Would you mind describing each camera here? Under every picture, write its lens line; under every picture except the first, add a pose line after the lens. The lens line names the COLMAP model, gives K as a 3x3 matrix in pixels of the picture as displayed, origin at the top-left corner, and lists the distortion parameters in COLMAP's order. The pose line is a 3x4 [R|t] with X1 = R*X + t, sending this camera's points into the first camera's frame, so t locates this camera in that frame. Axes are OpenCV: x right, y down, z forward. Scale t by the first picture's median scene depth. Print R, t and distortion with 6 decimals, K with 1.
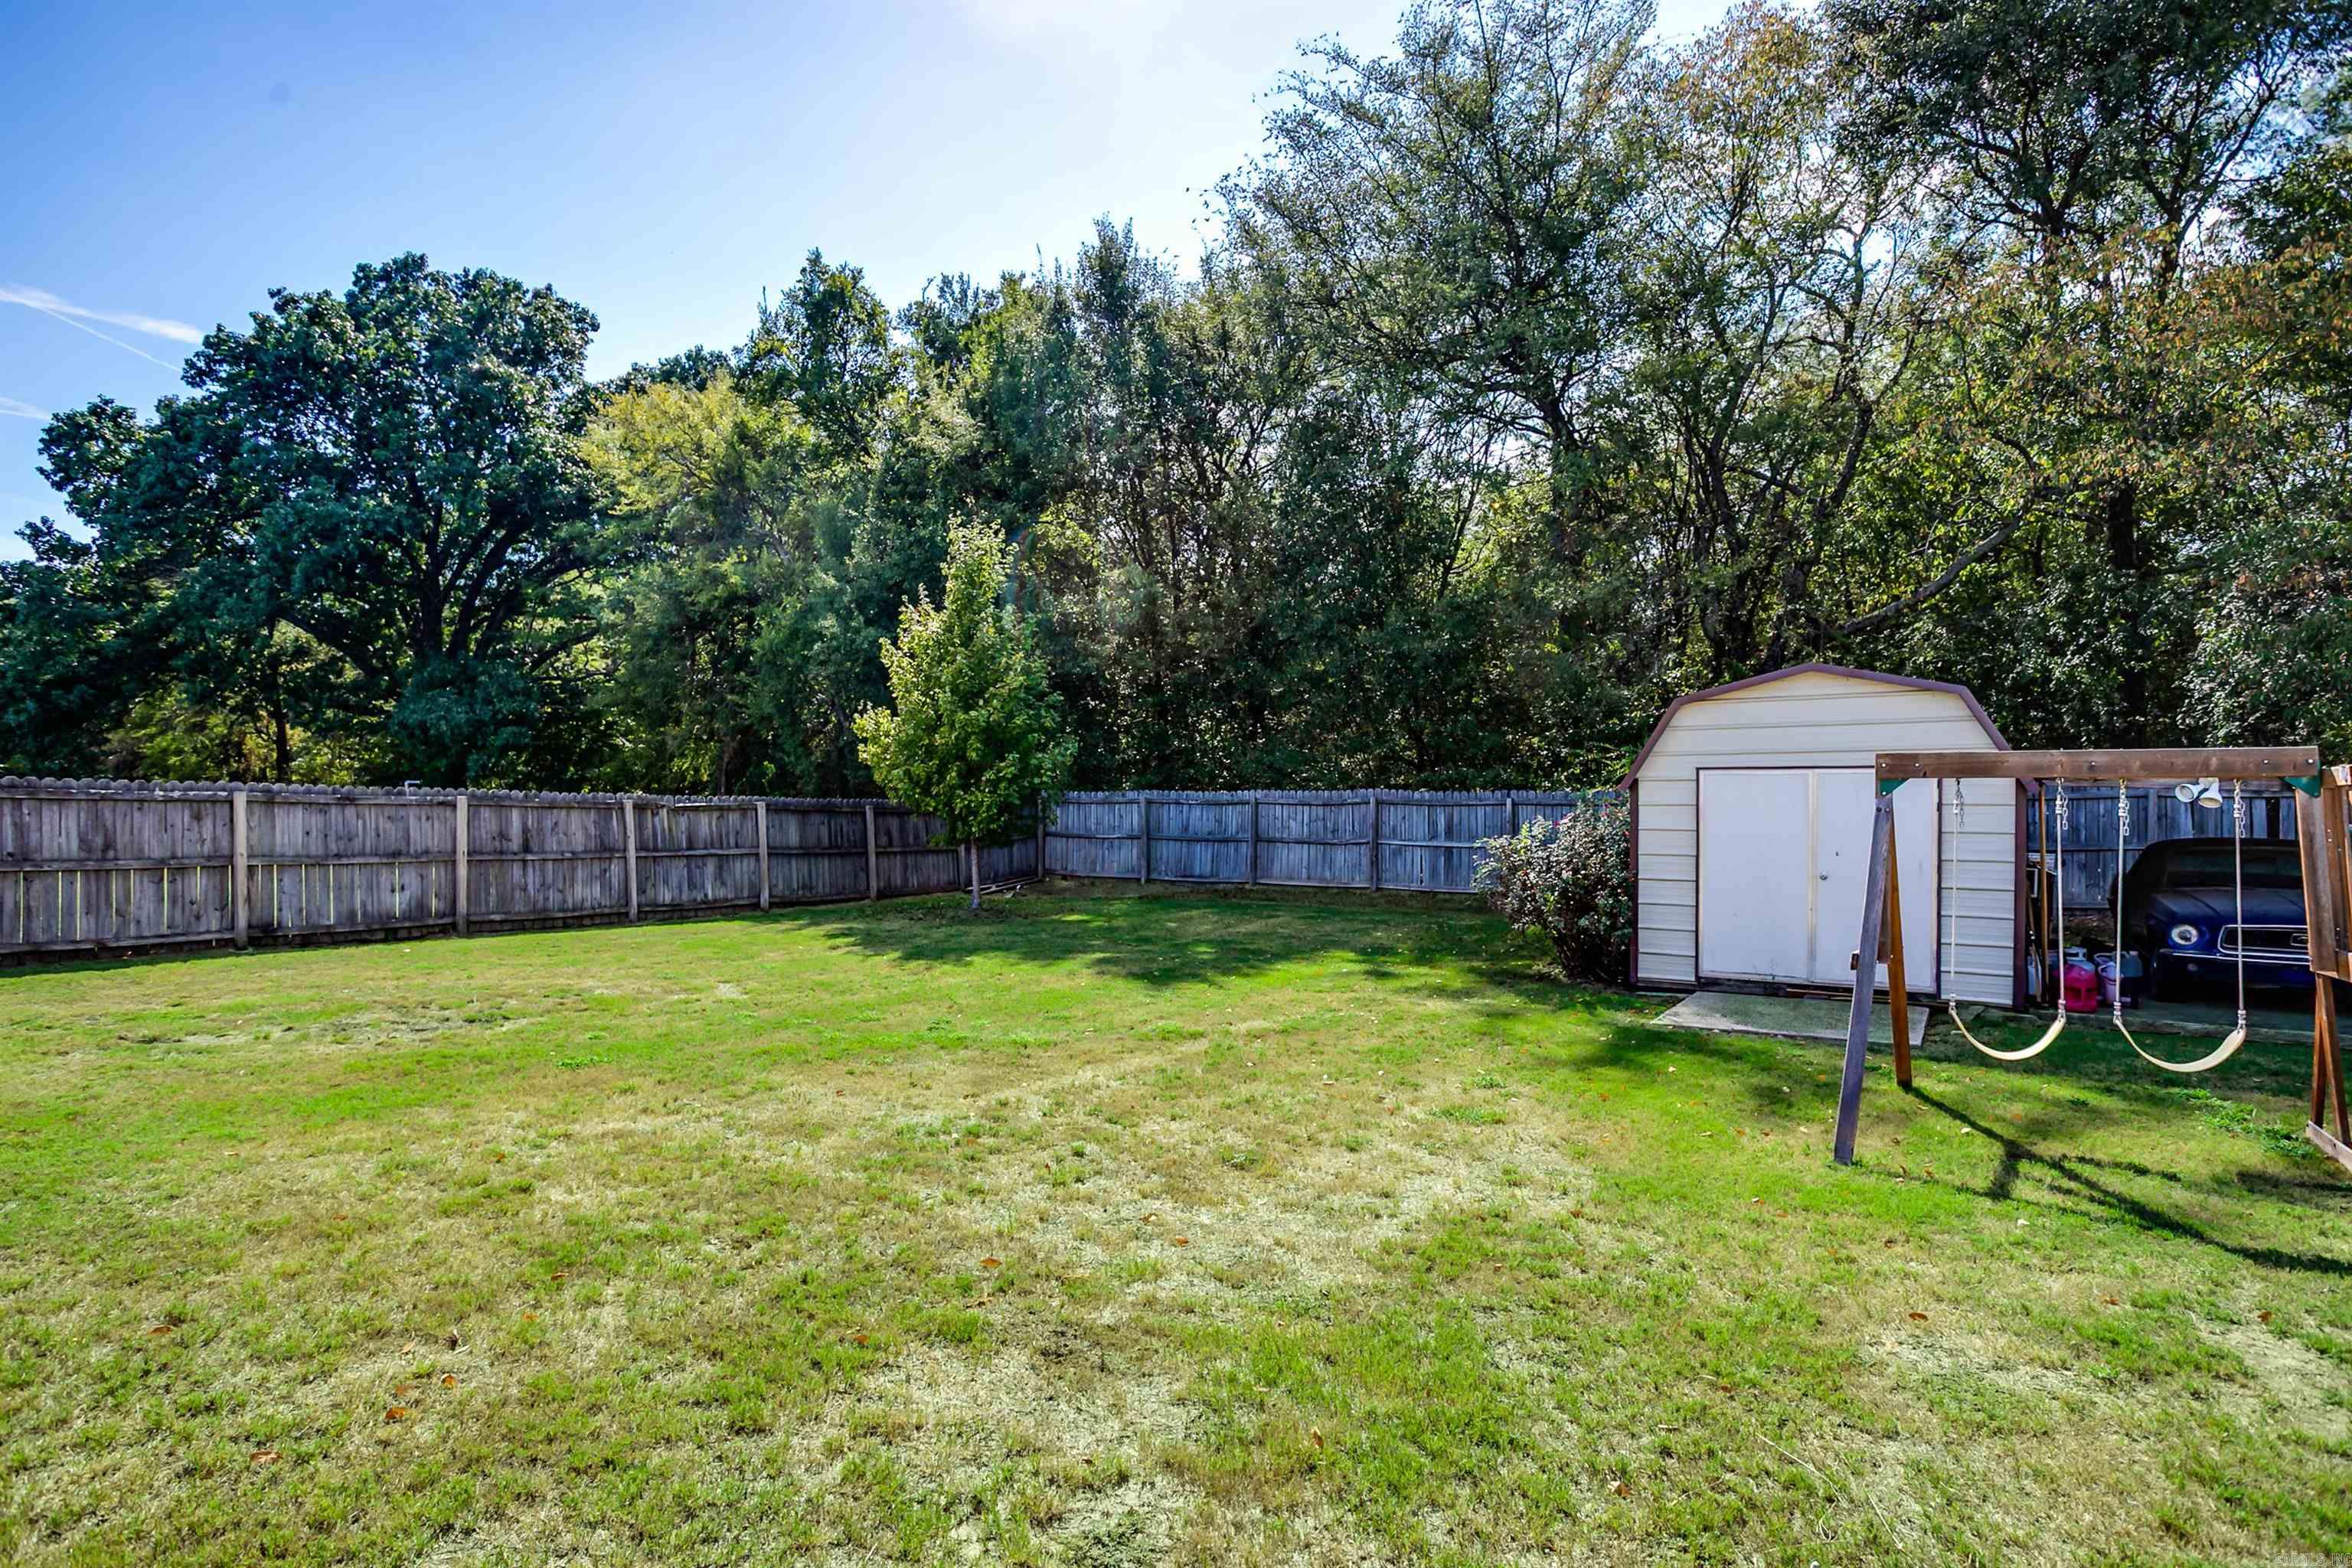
lens RADIAL K [[1307.9, 0, 1179.1], [0, 1307.9, 783.7], [0, 0, 1]] dist [-0.003740, 0.001908]
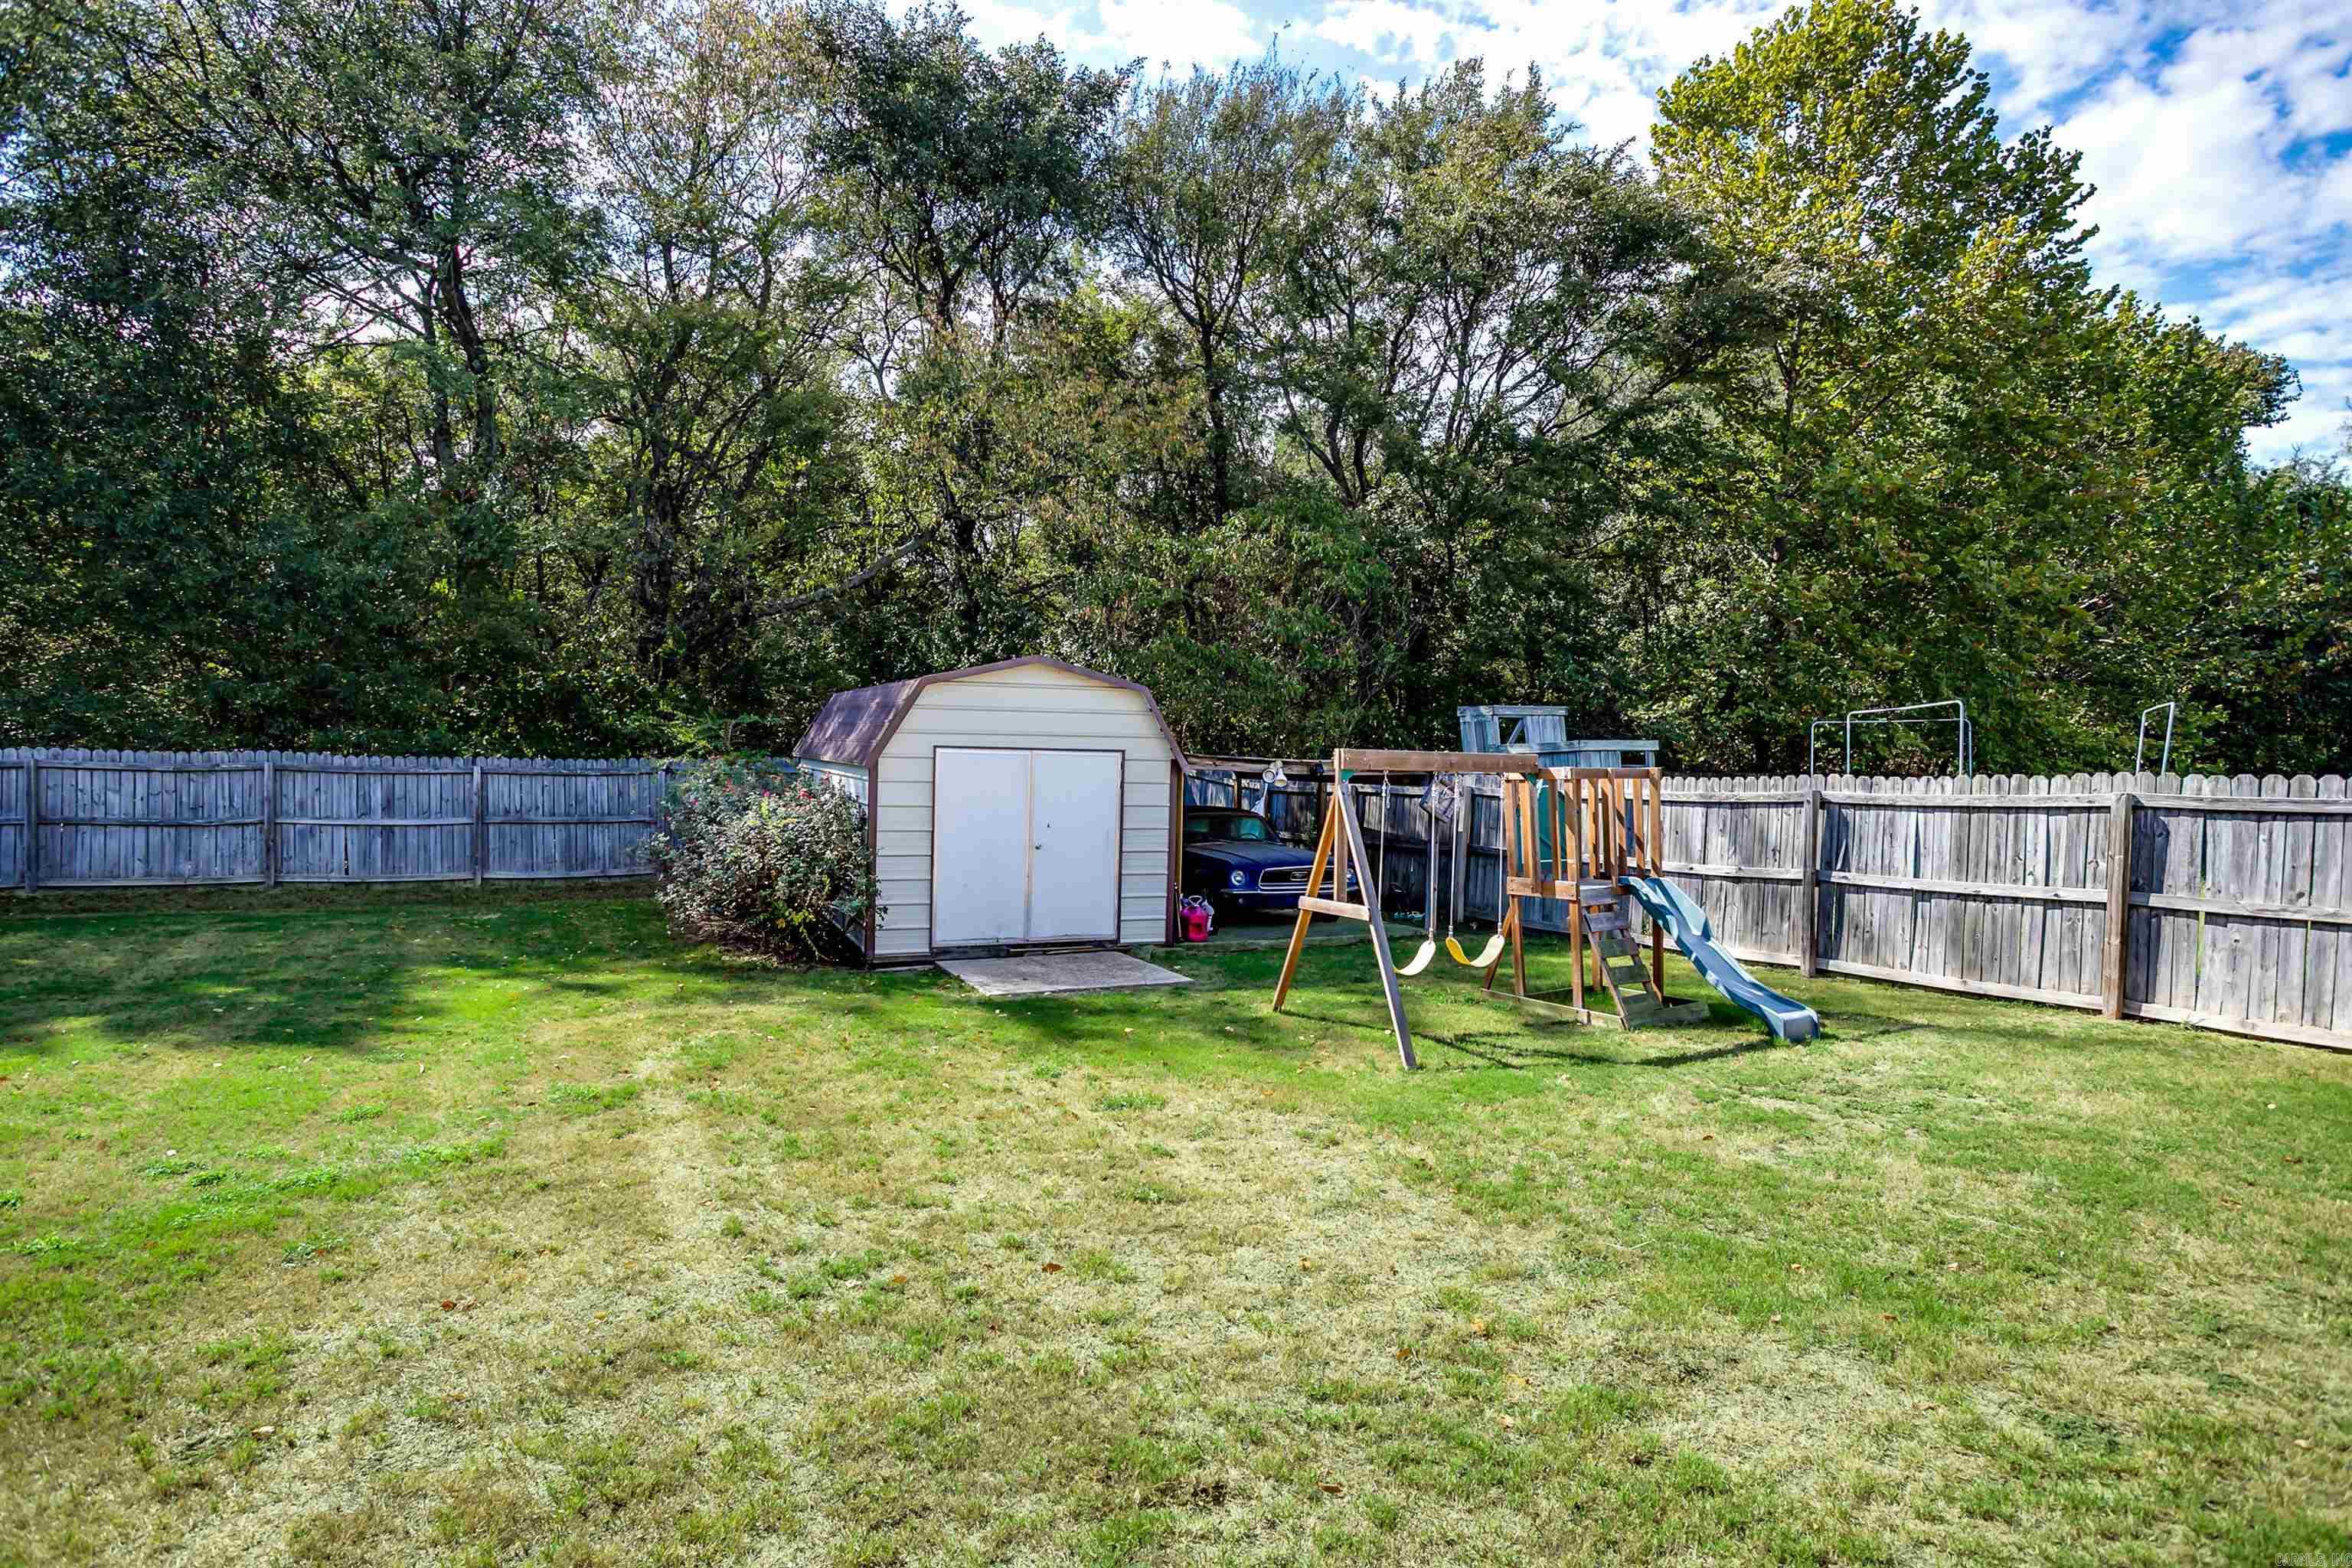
lens RADIAL K [[1307.9, 0, 1176.6], [0, 1307.9, 799.5], [0, 0, 1]] dist [-0.003740, 0.001908]
pose [[0.497191, -0.009665, 0.867587, -0.379893], [-0.026719, 0.999293, 0.026444, -0.002742], [-0.867230, -0.036329, 0.496581, 0.293045]]
